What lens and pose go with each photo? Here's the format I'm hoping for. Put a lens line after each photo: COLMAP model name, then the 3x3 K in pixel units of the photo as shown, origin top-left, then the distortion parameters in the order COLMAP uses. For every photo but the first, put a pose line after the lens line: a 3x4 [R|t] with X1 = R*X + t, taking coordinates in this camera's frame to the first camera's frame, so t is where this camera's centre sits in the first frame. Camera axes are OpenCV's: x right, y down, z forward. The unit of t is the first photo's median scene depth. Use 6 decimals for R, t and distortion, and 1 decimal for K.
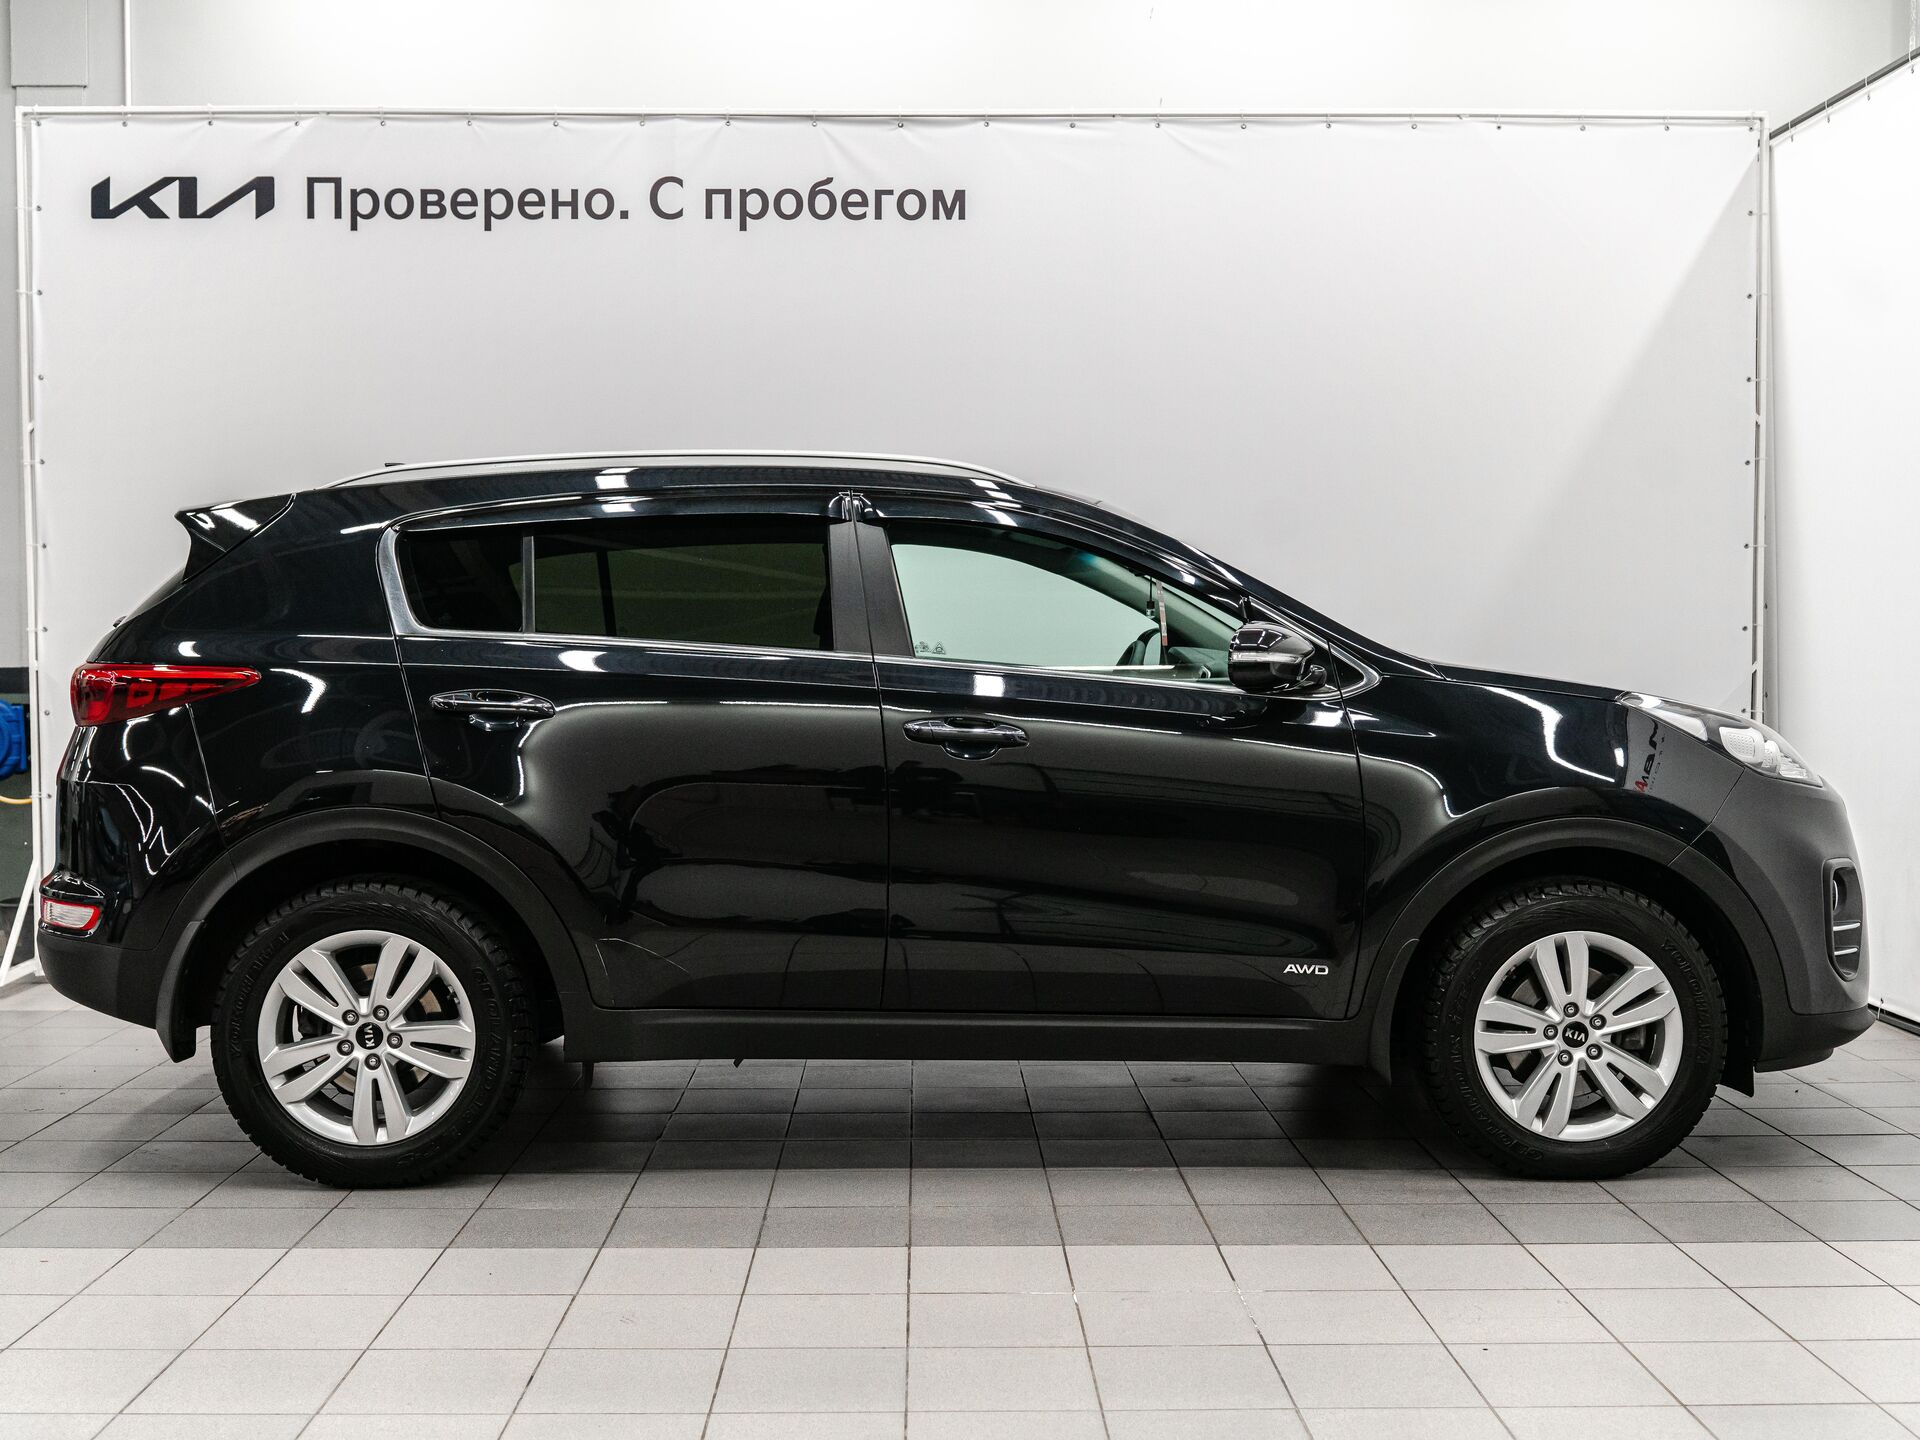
lens RADIAL K [[2190.5, 0, 959.0], [0, 2190.5, 749.7], [0, 0, 1]] dist [0.019869, 0.001890]
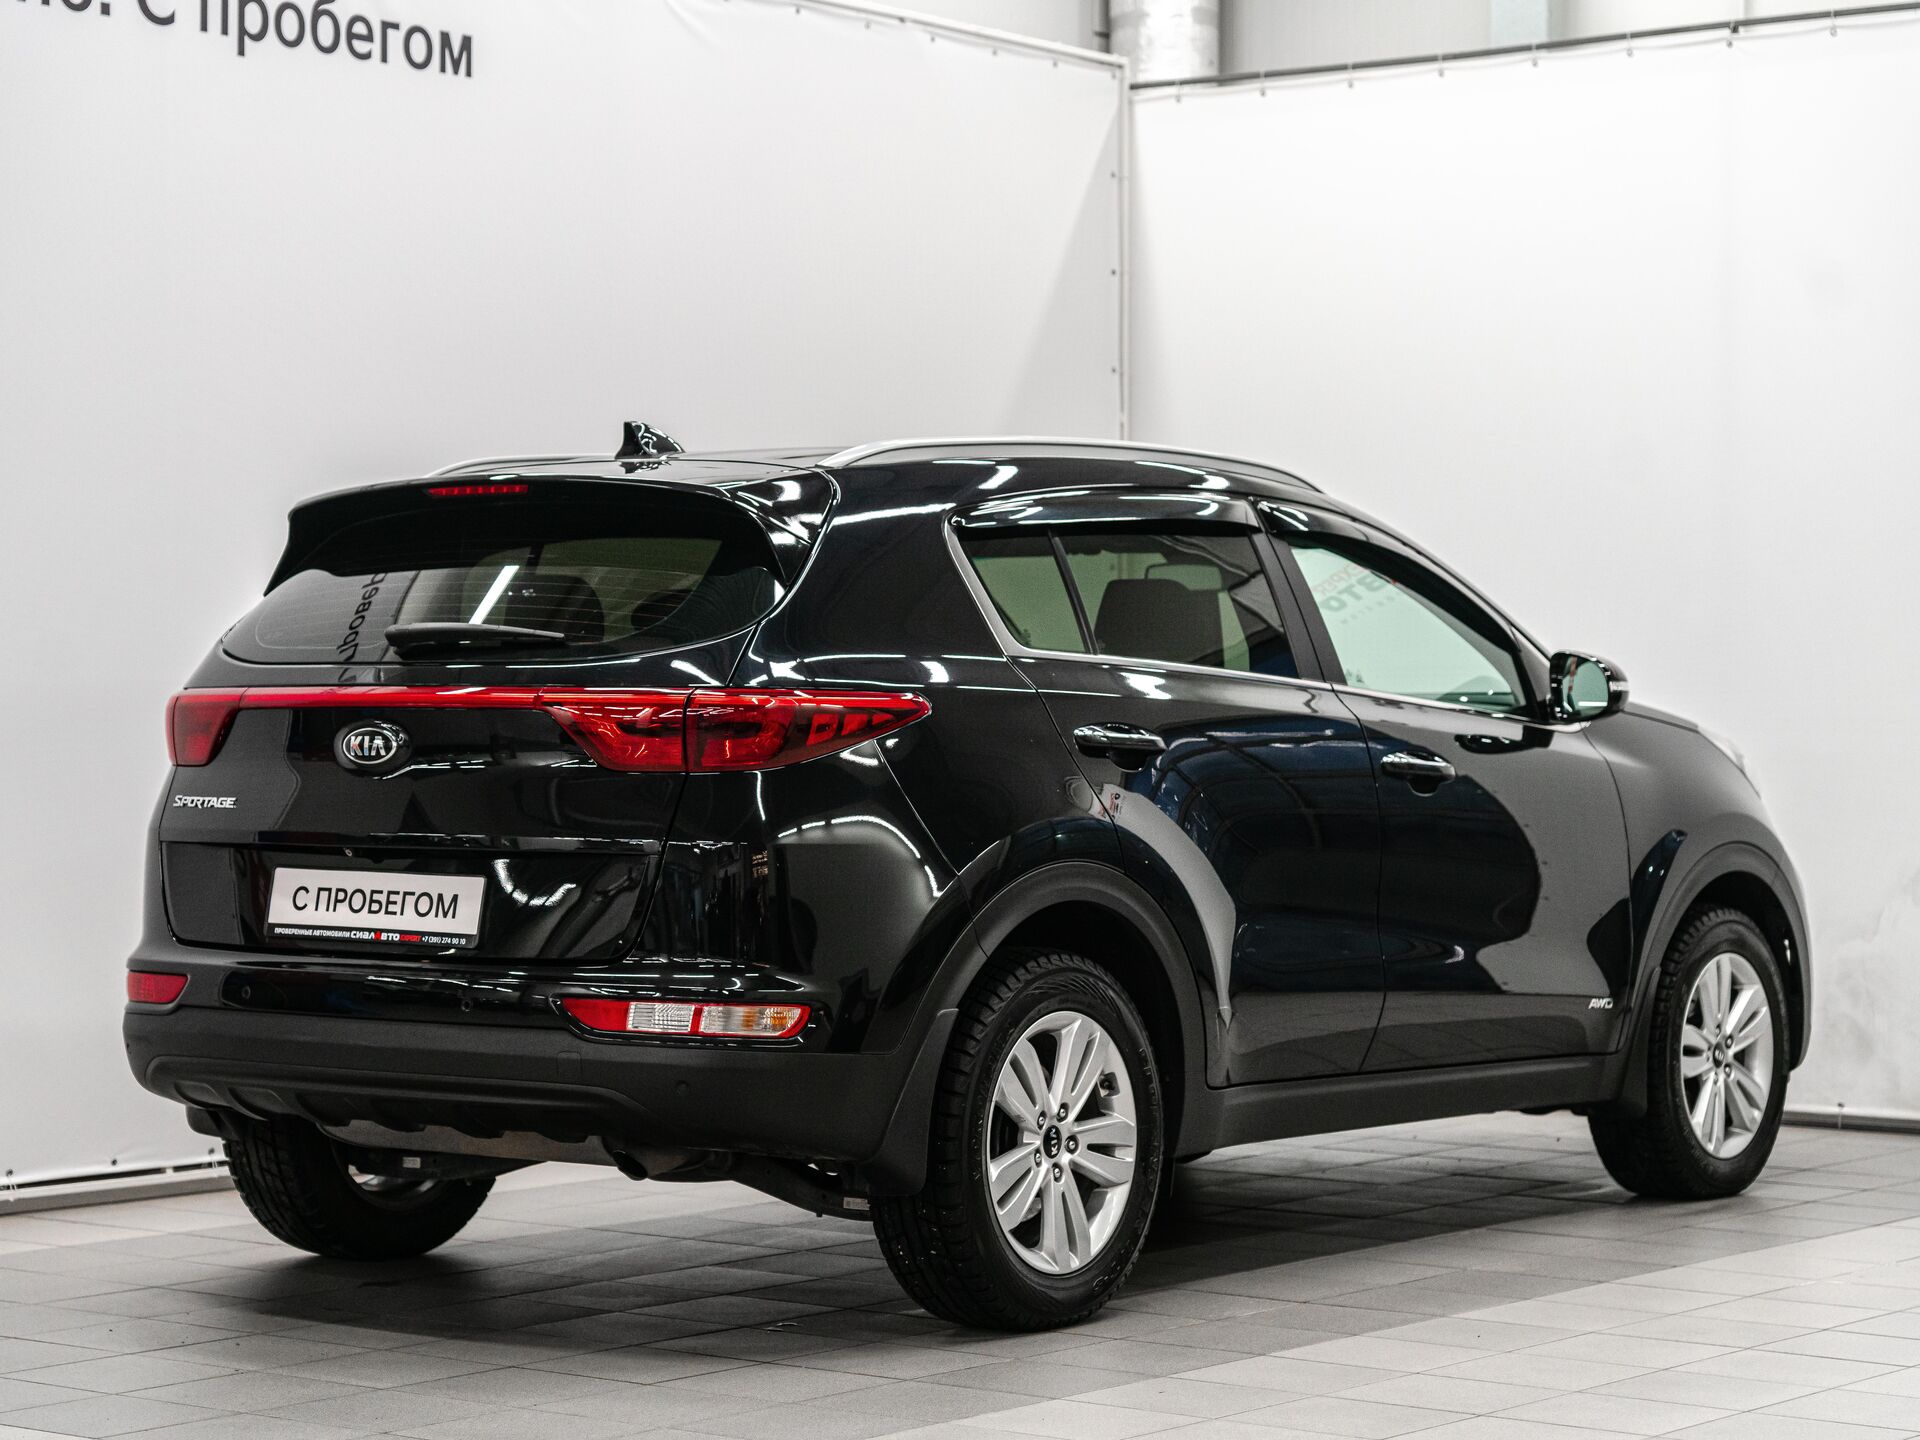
lens RADIAL K [[4565.4, 0, 960.0], [0, 4565.4, 720.0], [0, 0, 1]] dist [0.220946, 0.259315]
pose [[0.602817, -0.003616, 0.797872, -1.096783], [0.035649, 0.999113, -0.022405, 0.005491], [-0.797083, 0.041949, 0.602411, -0.015723]]
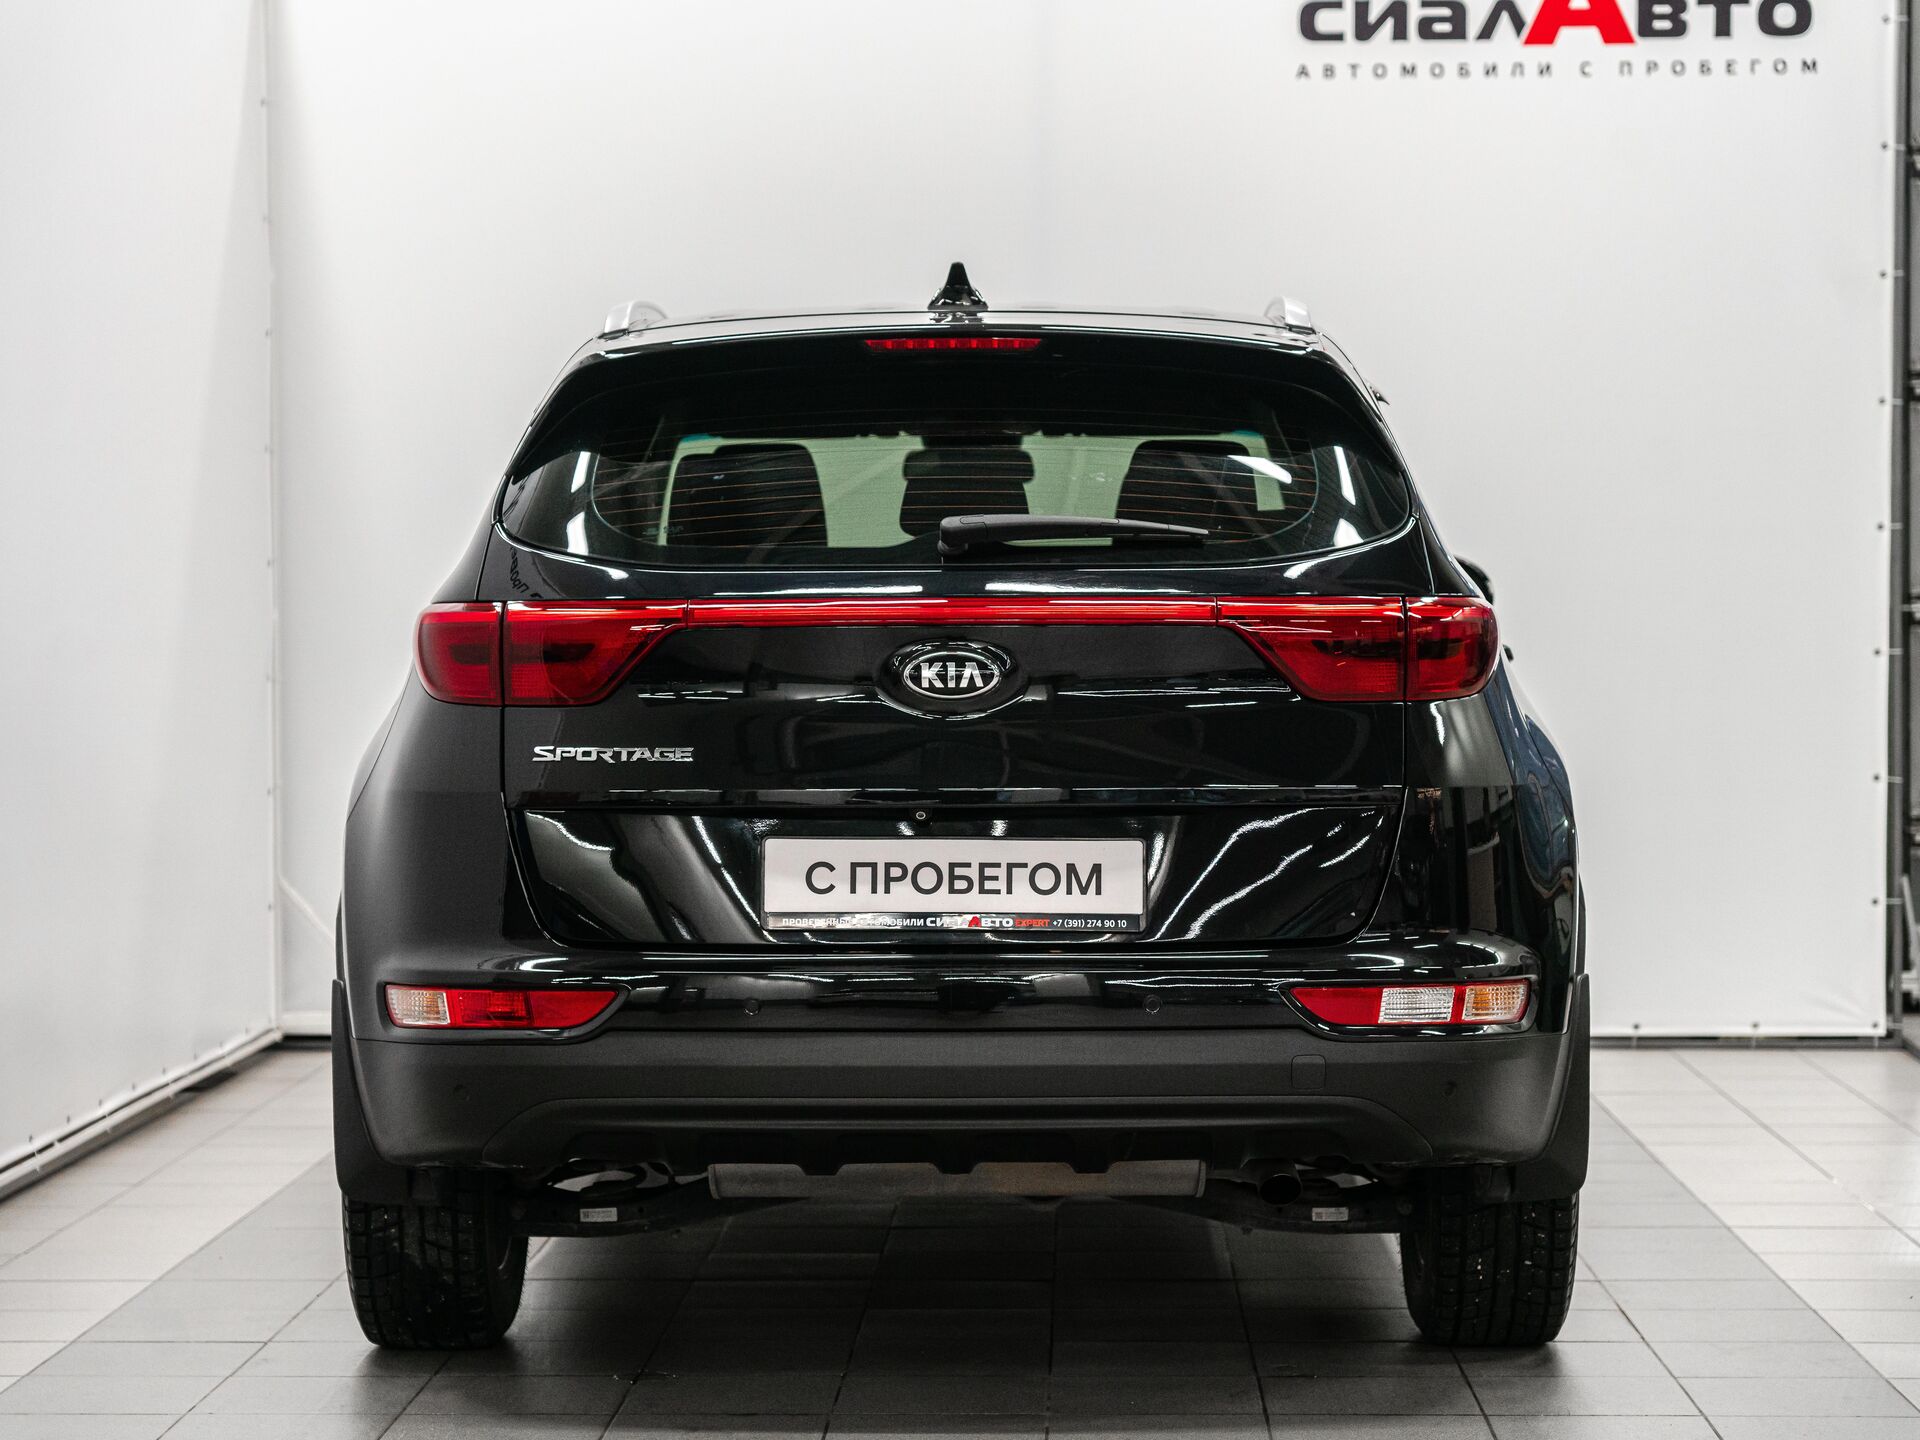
lens RADIAL K [[4565.4, 0, 960.0], [0, 4565.4, 720.0], [0, 0, 1]] dist [0.220946, 0.259315]
pose [[0.048212, -0.029237, 0.998409, -1.150065], [0.055103, 0.998127, 0.026568, -0.038090], [-0.997316, 0.053734, 0.049733, 0.837208]]
